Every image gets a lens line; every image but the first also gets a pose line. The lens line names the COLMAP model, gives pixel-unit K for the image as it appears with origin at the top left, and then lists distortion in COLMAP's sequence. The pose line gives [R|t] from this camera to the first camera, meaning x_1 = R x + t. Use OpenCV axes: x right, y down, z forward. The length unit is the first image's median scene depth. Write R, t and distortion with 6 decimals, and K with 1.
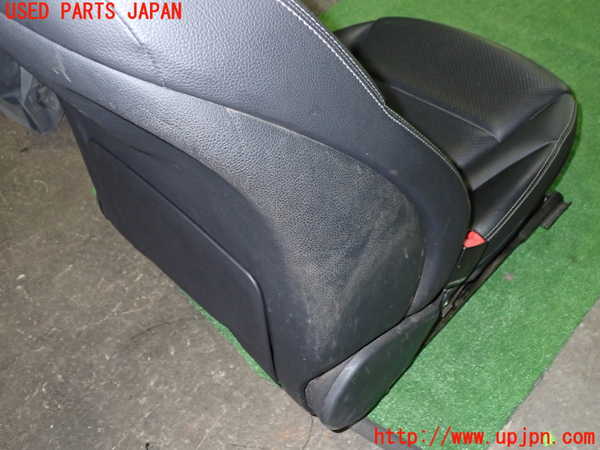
lens RADIAL K [[636.4, 0, 299.9], [0, 636.4, 223.9], [0, 0, 1]] dist [-0.011244, 0.000000]
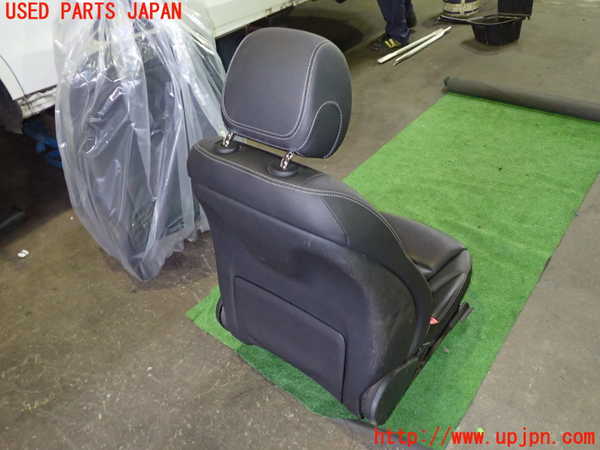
lens RADIAL K [[566.5, 0, 300.4], [0, 566.5, 226.0], [0, 0, 1]] dist [-0.007806, -0.003189]
pose [[0.988079, -0.008511, 0.153714, -0.319743], [0.048304, 0.965187, -0.257063, 0.137066], [-0.146175, 0.261423, 0.954092, -0.551564]]
